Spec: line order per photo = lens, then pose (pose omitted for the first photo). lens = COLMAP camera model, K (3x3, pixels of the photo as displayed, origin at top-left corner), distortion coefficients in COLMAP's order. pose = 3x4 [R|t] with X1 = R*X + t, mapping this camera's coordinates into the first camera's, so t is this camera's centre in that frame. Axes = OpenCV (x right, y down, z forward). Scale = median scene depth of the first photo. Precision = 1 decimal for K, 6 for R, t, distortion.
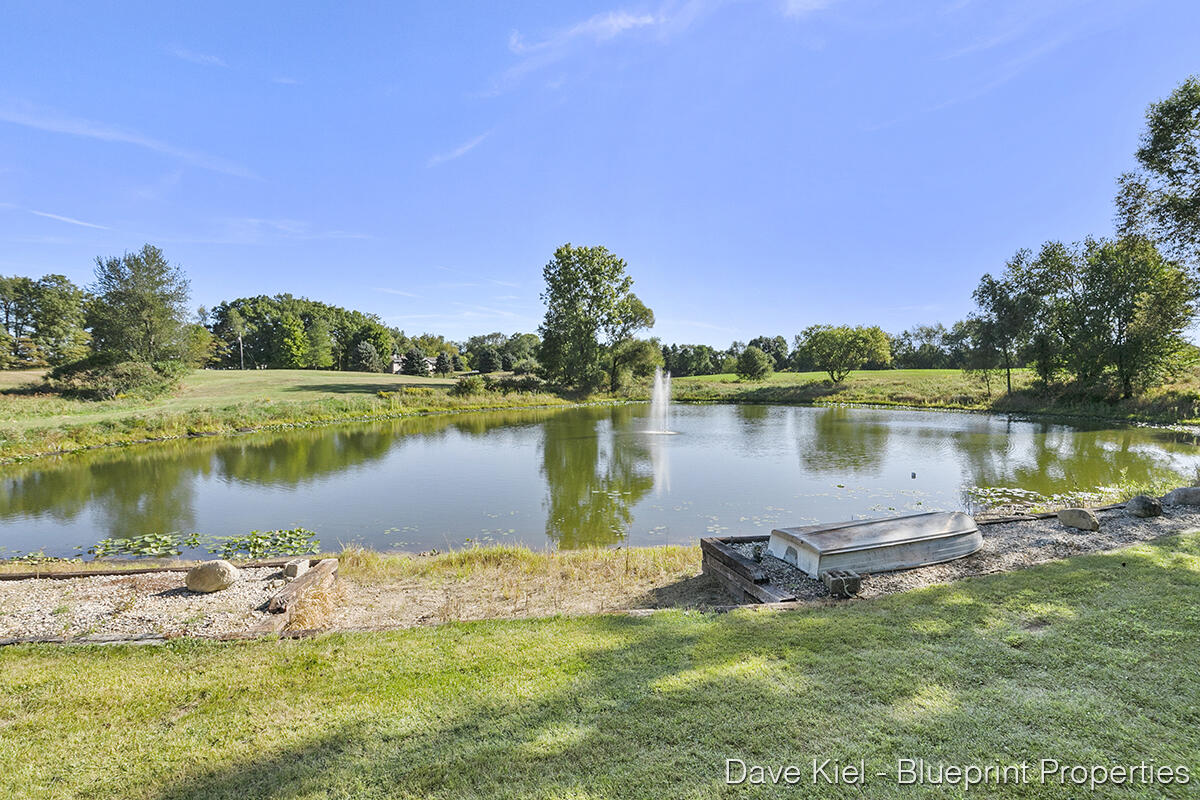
lens RADIAL K [[572.7, 0, 601.2], [0, 572.7, 395.9], [0, 0, 1]] dist [0.000122, 0.000119]
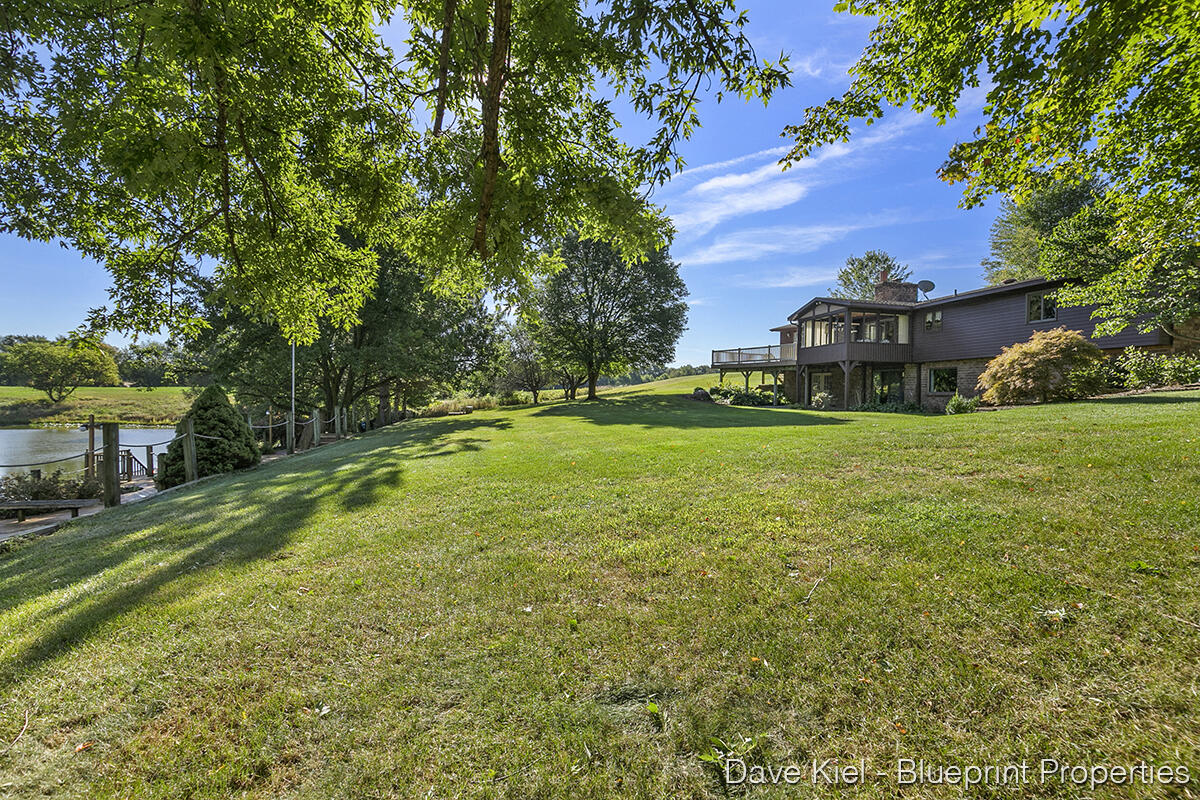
lens RADIAL K [[572.7, 0, 600.4], [0, 572.7, 398.5], [0, 0, 1]] dist [0.000122, 0.000119]
pose [[0.386690, -0.000125, 0.922210, -0.157854], [0.007630, 0.999966, -0.003064, -0.020690], [-0.922178, 0.008221, 0.386678, -0.289336]]
